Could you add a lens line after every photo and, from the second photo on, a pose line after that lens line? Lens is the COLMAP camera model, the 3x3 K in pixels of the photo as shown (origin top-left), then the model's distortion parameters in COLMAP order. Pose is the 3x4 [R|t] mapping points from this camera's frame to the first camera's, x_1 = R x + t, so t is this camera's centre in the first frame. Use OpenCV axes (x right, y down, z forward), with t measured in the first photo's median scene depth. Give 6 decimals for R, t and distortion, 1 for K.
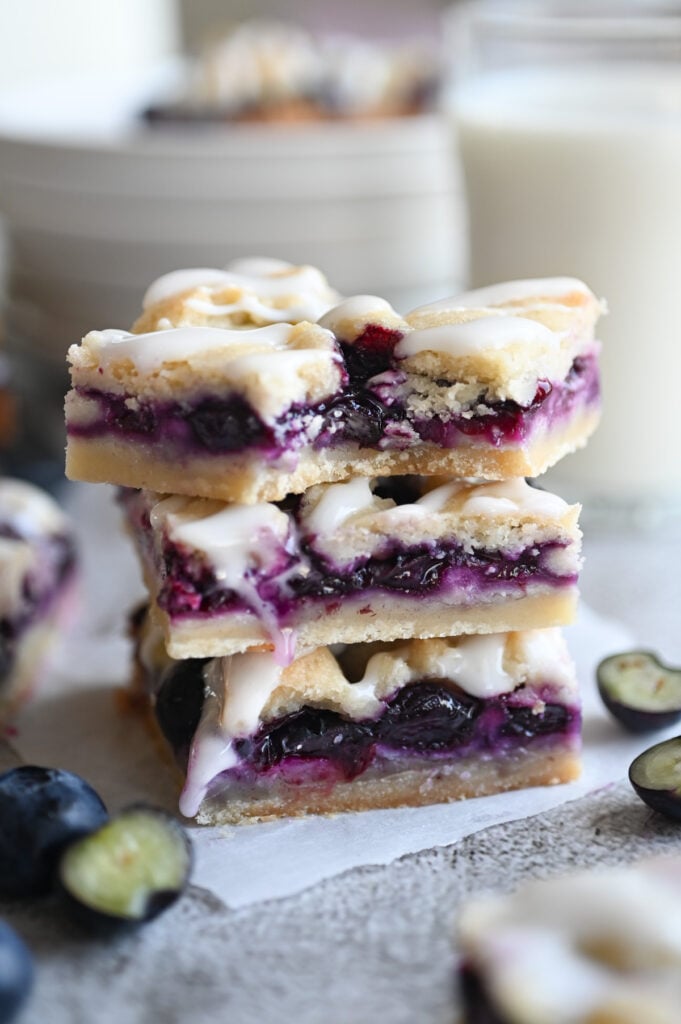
lens RADIAL K [[1105.1, 0, 340.5], [0, 1105.1, 512.0], [0, 0, 1]] dist [-0.005690, 0.000454]
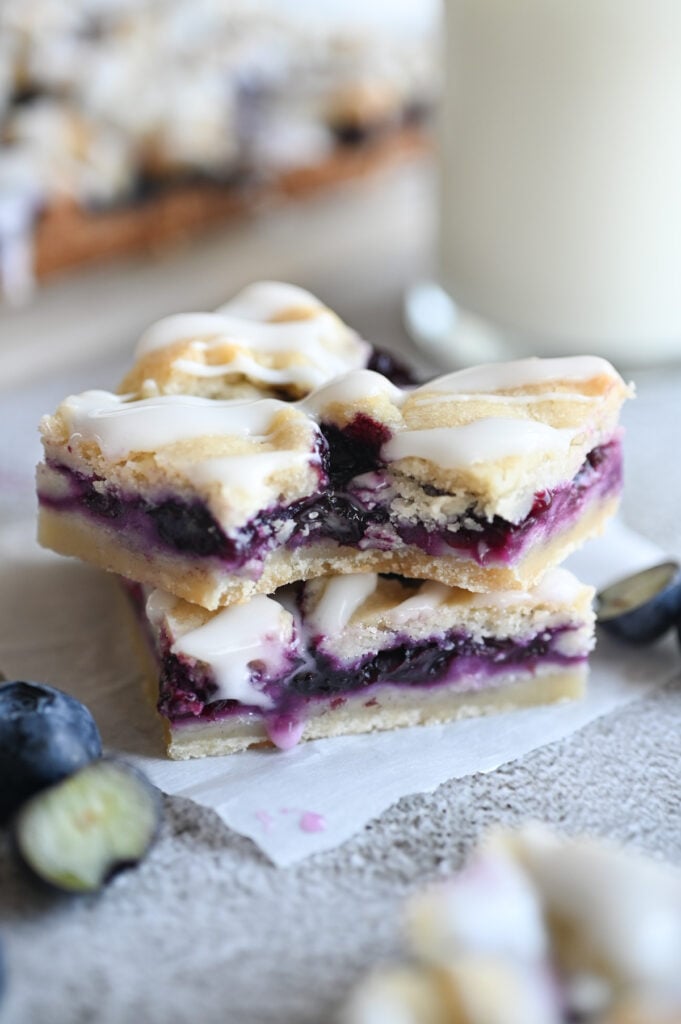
lens RADIAL K [[1105.1, 0, 340.5], [0, 1105.1, 512.0], [0, 0, 1]] dist [-0.005690, 0.000454]
pose [[0.993006, 0.084713, -0.082234, 0.096154], [-0.075444, 0.991072, 0.109933, -0.195221], [0.090813, -0.102960, 0.990531, 0.076688]]
